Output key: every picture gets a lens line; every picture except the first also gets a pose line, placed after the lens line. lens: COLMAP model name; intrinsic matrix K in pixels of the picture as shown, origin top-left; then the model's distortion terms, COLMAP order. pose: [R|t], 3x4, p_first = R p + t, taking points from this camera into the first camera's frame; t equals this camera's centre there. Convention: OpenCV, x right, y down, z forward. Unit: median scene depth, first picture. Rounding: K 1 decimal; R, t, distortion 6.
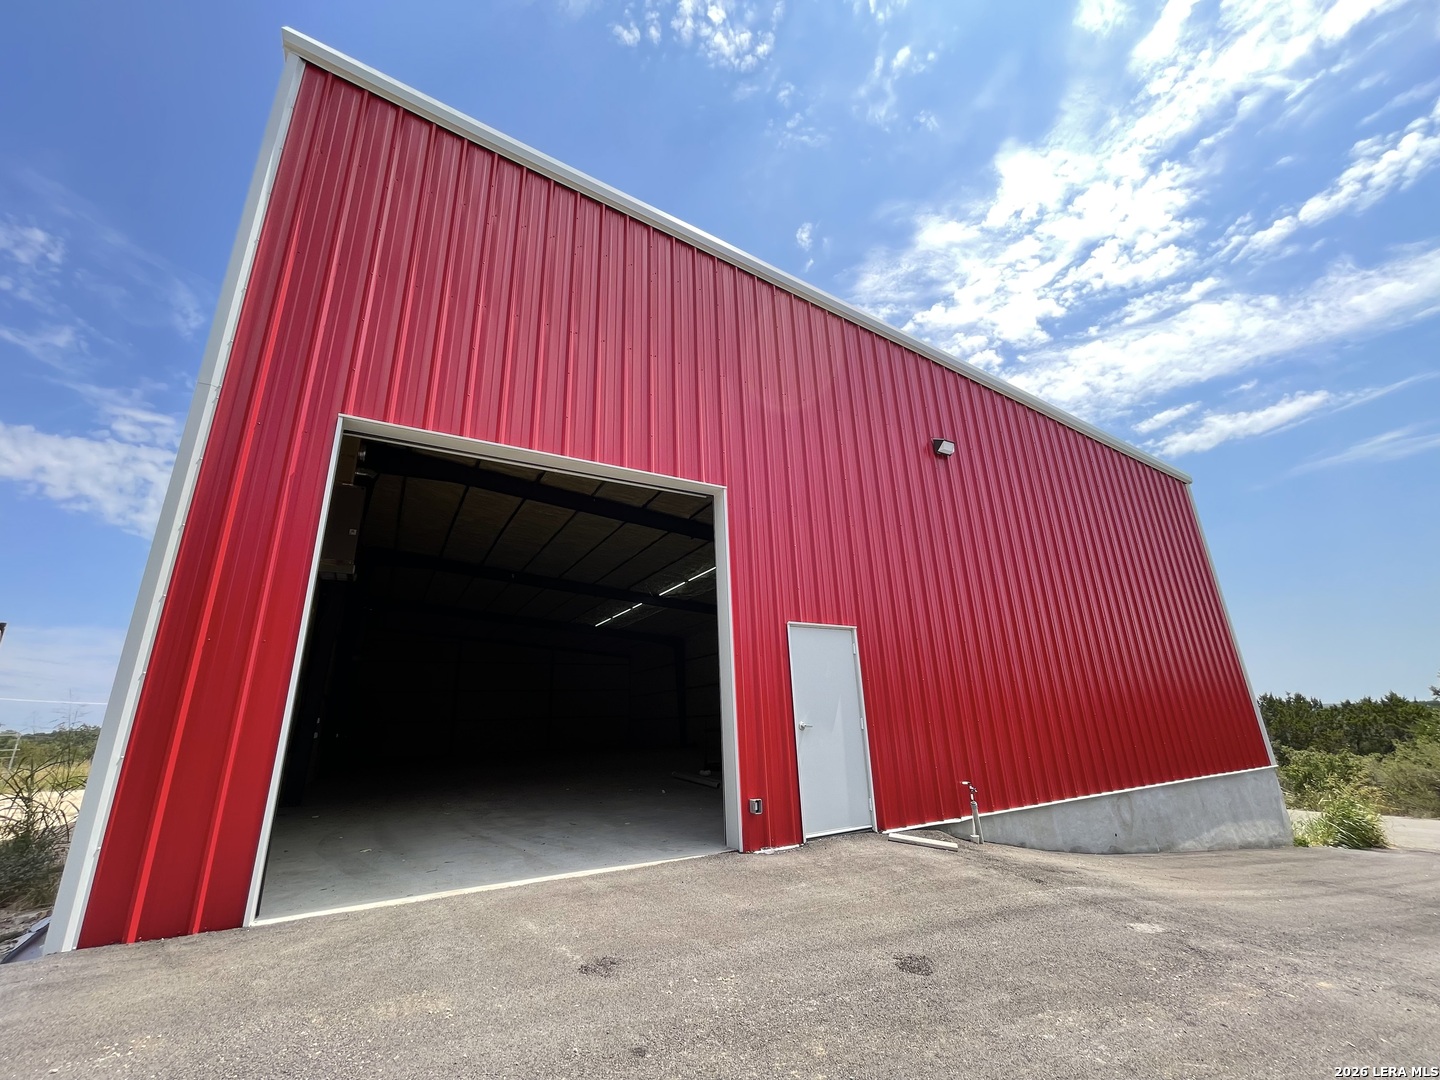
lens RADIAL K [[589.5, 0, 720.0], [0, 589.5, 540.0], [0, 0, 1]] dist [0.000992, 0.000121]
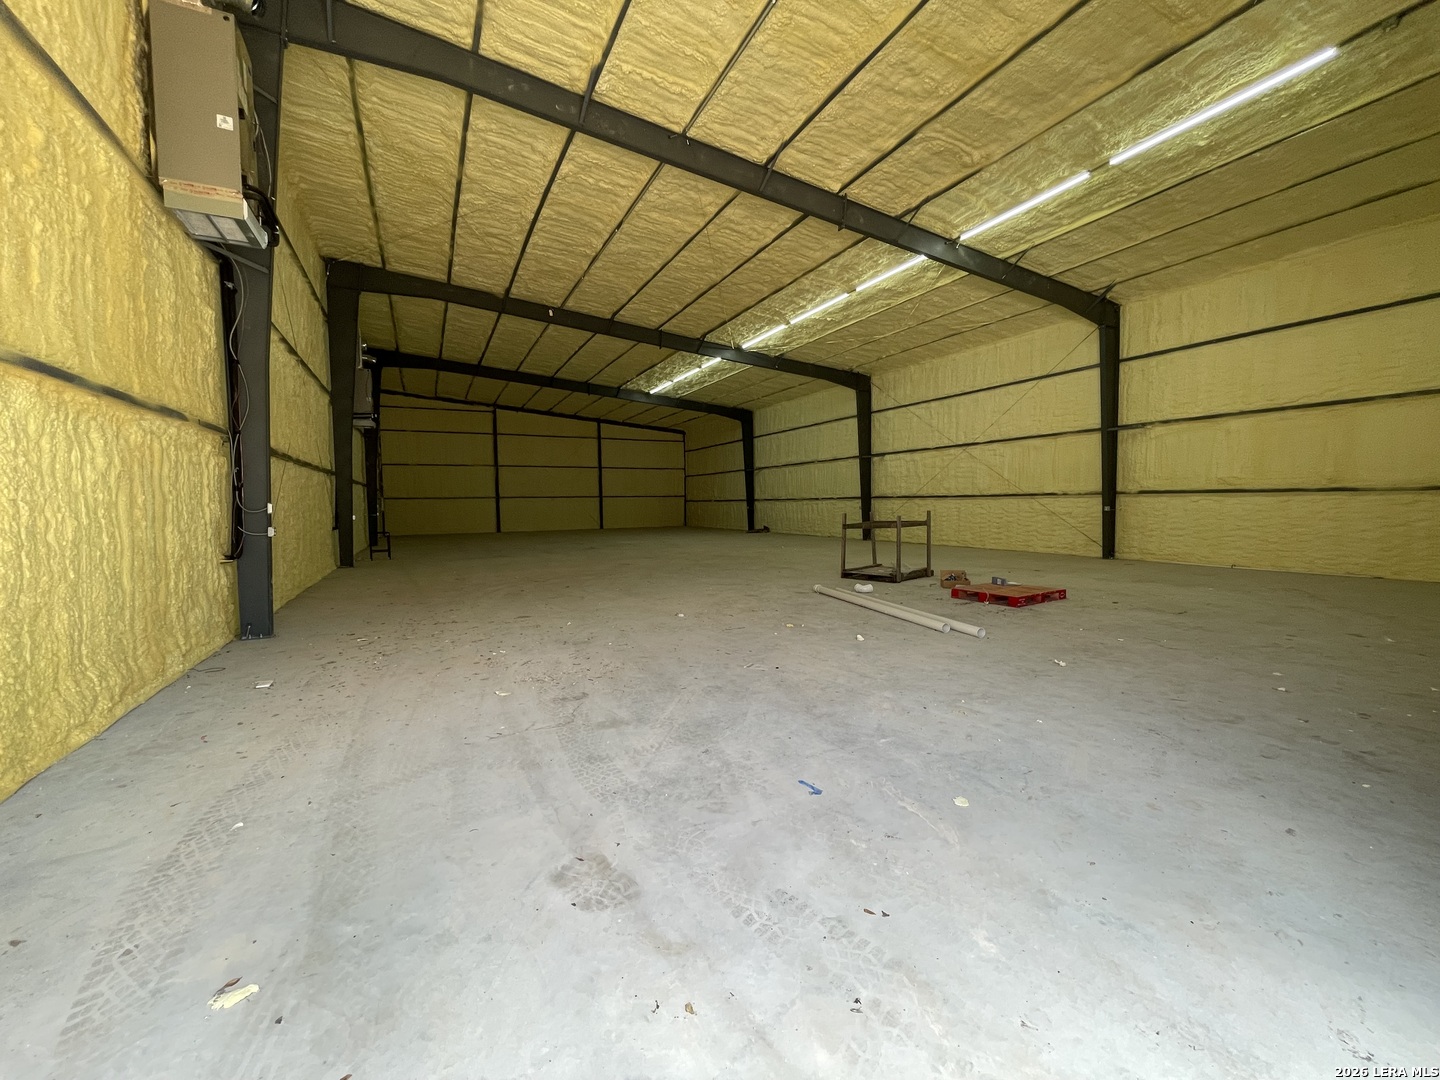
lens RADIAL K [[589.5, 0, 720.0], [0, 589.5, 540.0], [0, 0, 1]] dist [0.000992, 0.000121]
pose [[0.998378, 0.024951, -0.051171, -0.101667], [-0.004879, 0.933032, 0.359759, 0.061273], [0.056720, -0.358926, 0.931641, 0.233092]]
